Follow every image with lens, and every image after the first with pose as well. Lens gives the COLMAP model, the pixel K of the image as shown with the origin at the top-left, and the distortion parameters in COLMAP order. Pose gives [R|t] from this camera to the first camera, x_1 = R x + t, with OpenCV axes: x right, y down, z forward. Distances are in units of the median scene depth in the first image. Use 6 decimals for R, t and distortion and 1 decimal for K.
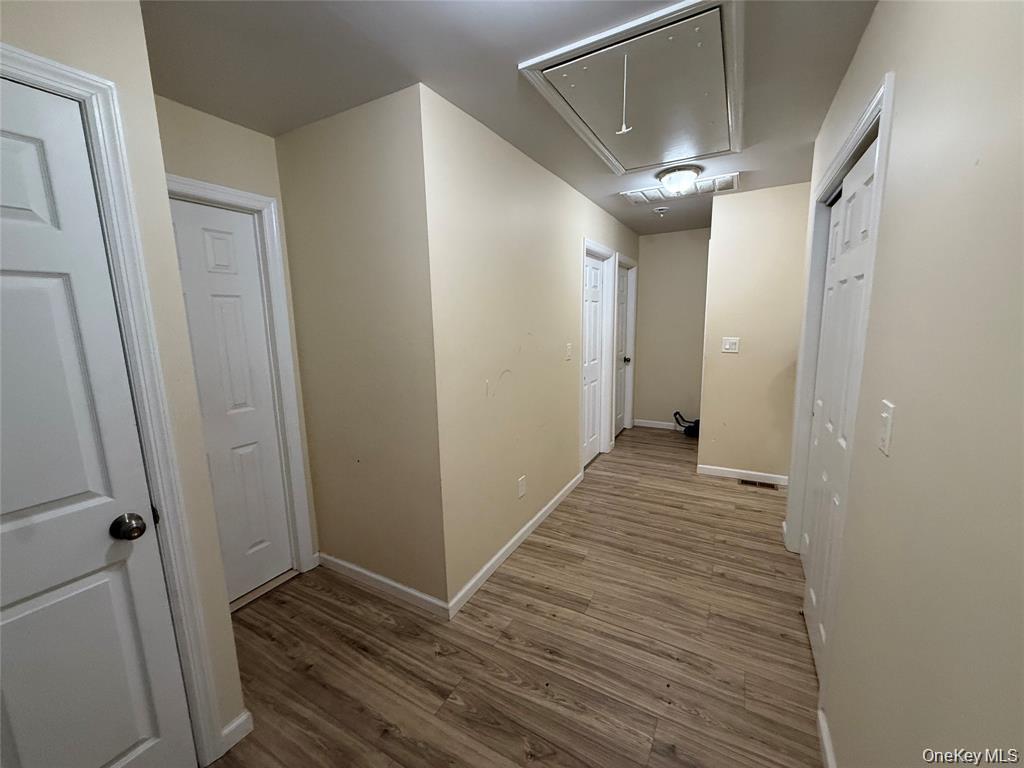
lens RADIAL K [[409.0, 0, 509.8], [0, 409.0, 383.6], [0, 0, 1]] dist [0.000893, 0.000299]
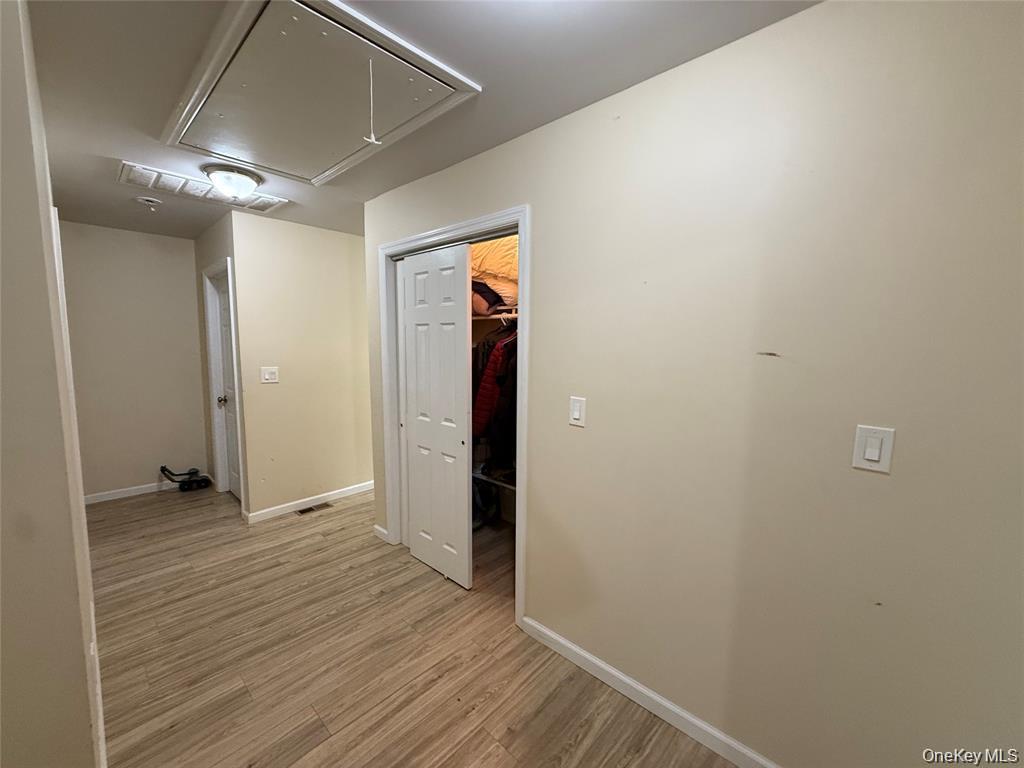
lens RADIAL K [[409.0, 0, 511.6], [0, 409.0, 383.0], [0, 0, 1]] dist [0.000893, 0.000299]
pose [[0.234774, -0.073241, 0.969287, -0.304030], [0.139924, 0.989319, 0.040863, -0.045326], [-0.961926, 0.126033, 0.242515, 0.299880]]
